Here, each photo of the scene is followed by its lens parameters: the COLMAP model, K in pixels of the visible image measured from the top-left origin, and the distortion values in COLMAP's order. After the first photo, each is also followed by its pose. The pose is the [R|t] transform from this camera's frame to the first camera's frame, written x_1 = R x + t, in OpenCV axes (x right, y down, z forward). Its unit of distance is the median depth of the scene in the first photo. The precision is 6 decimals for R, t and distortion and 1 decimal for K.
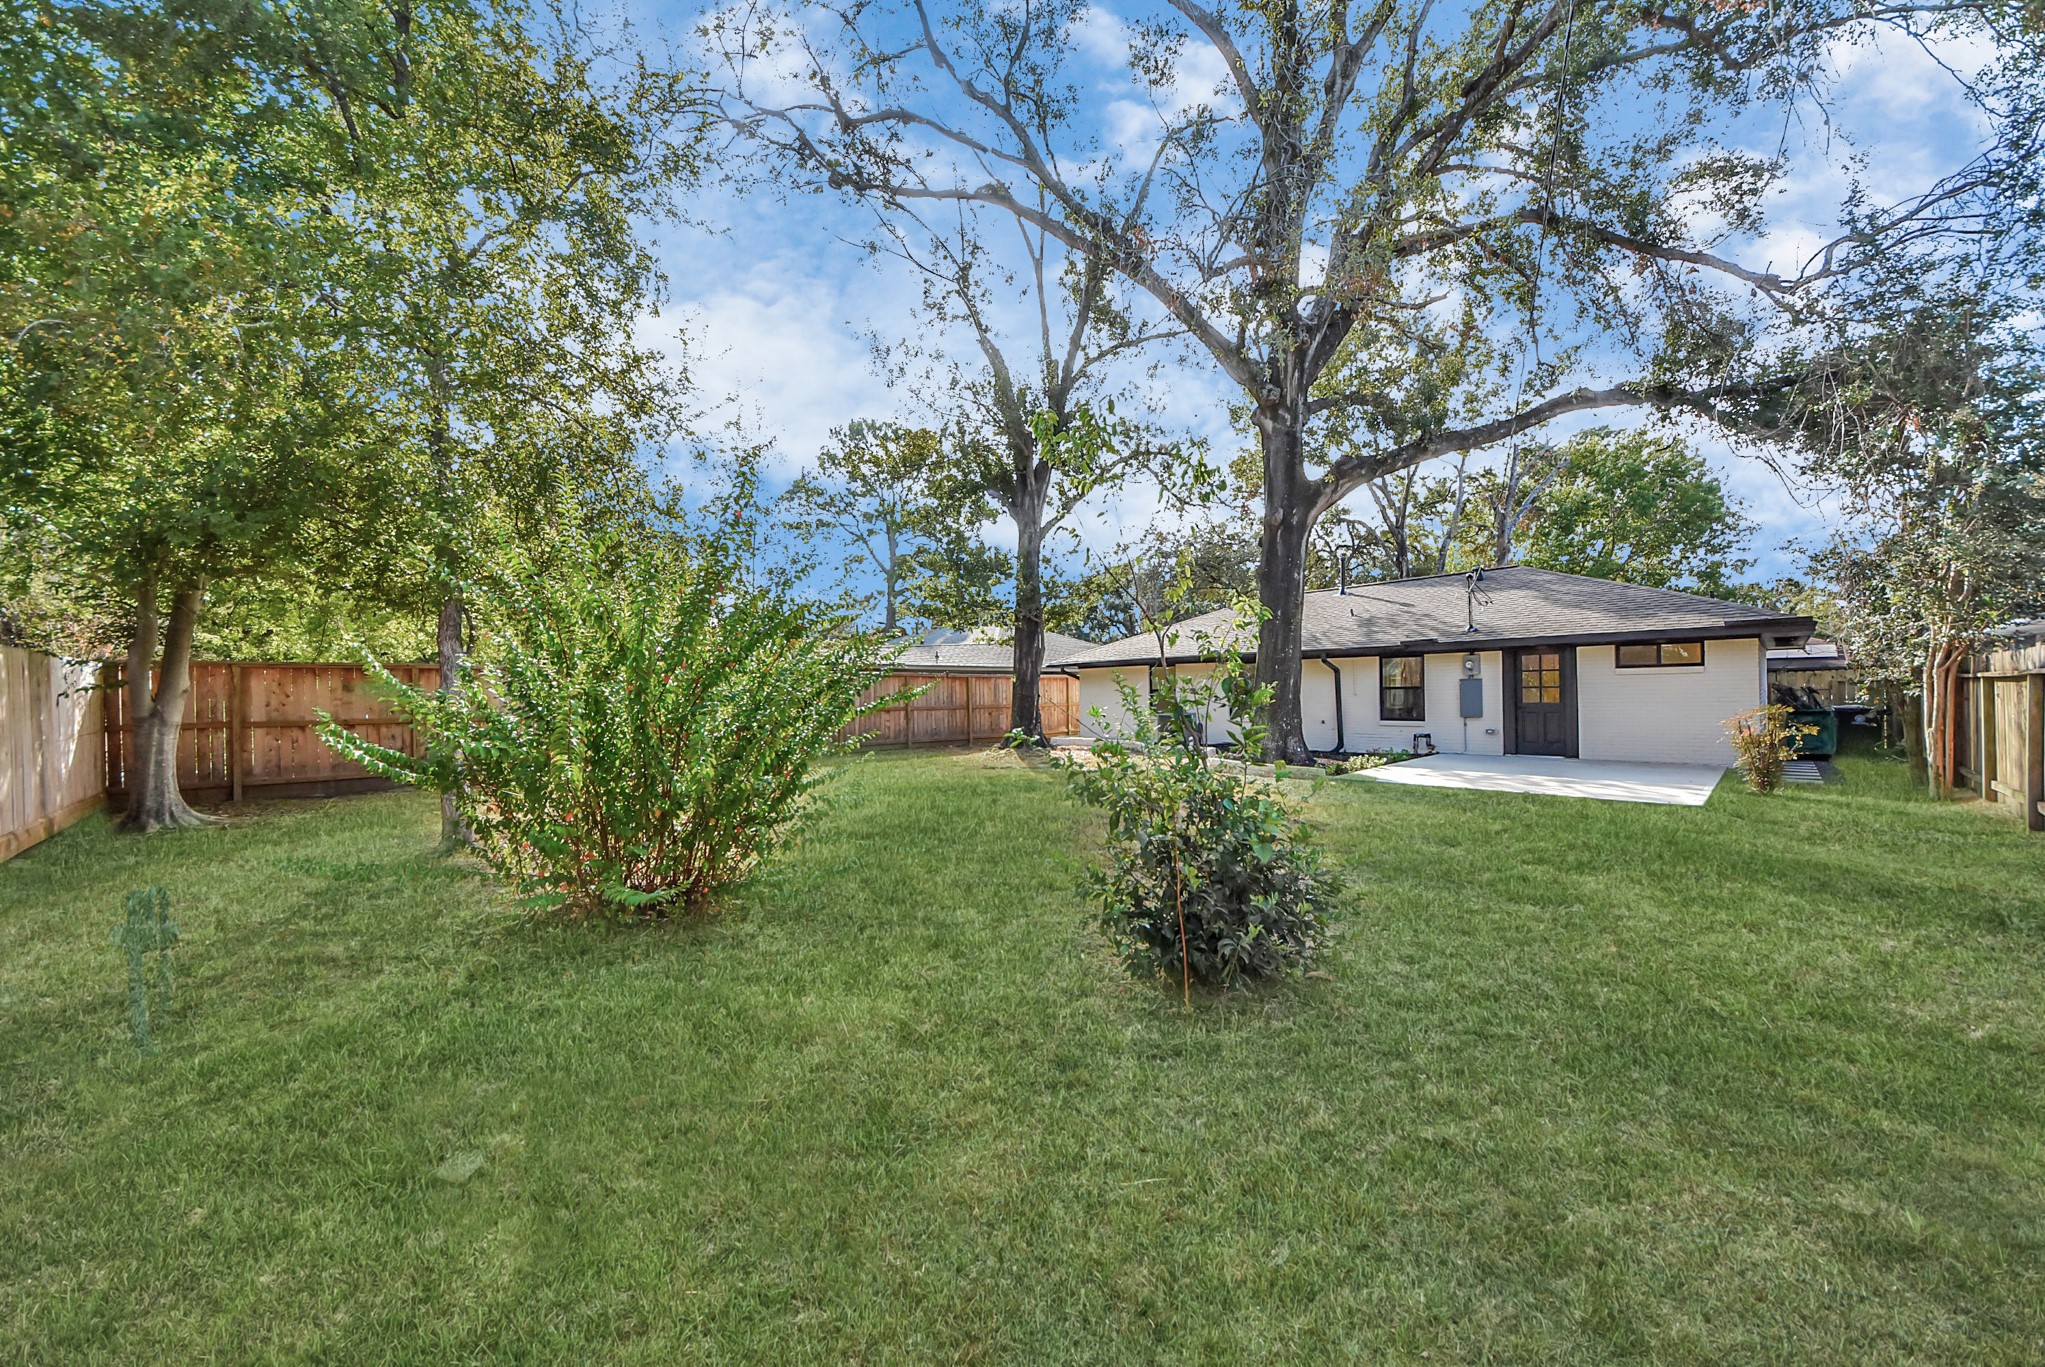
lens RADIAL K [[730.1, 0, 1032.4], [0, 730.1, 688.7], [0, 0, 1]] dist [0.025758, -0.020363]
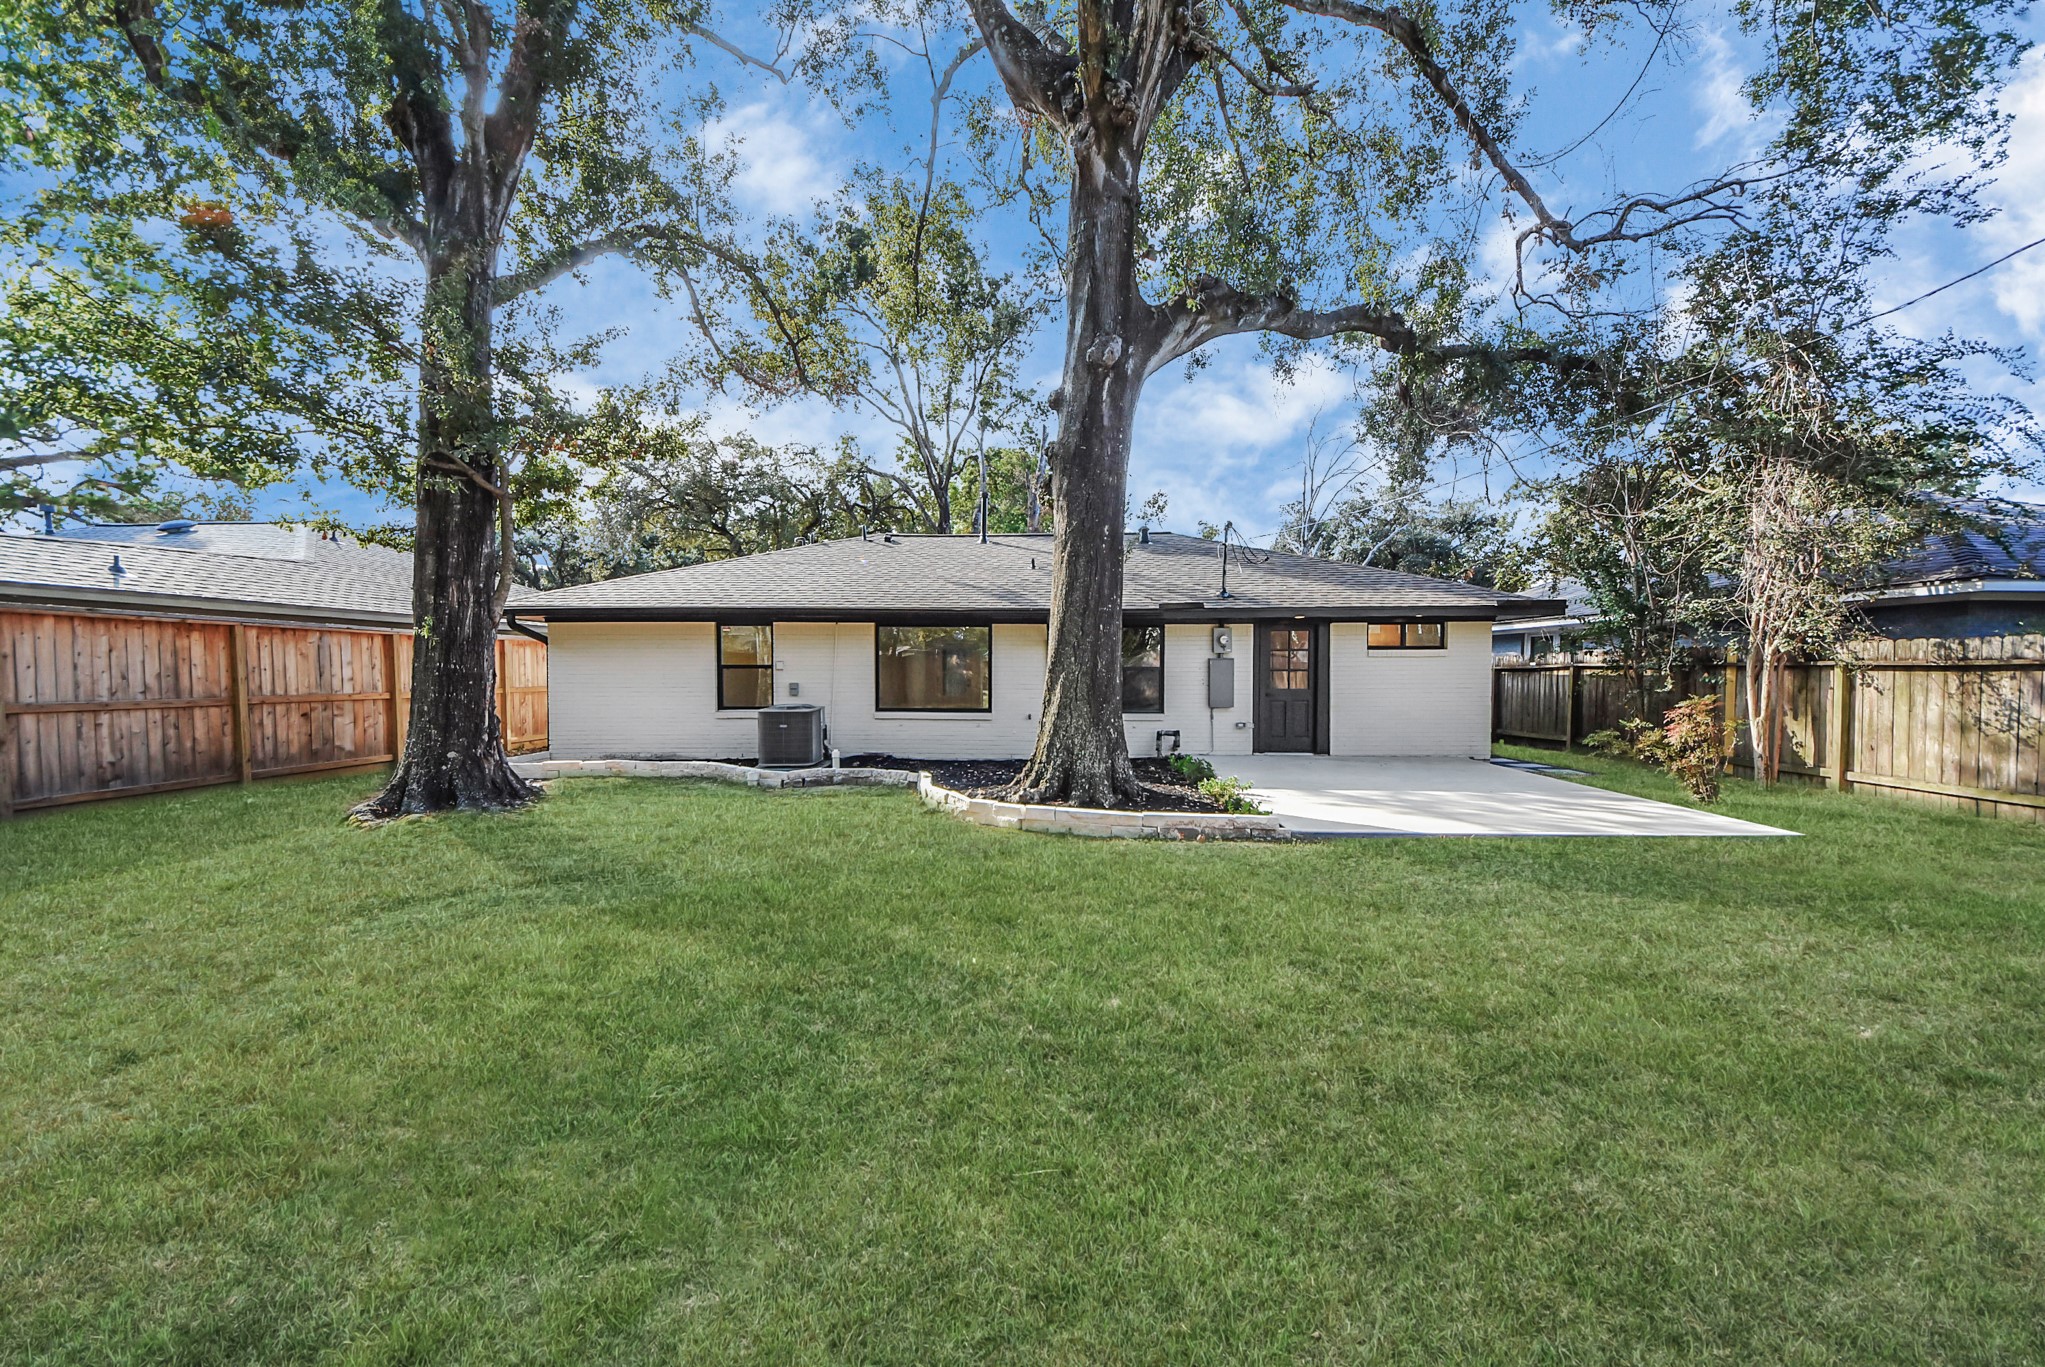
lens RADIAL K [[730.1, 0, 1032.4], [0, 730.1, 688.7], [0, 0, 1]] dist [0.025758, -0.020363]
pose [[0.705102, -0.003861, 0.709095, -0.087625], [-0.012316, 0.999768, 0.017691, 0.007313], [-0.708999, -0.021207, 0.704891, 0.601299]]
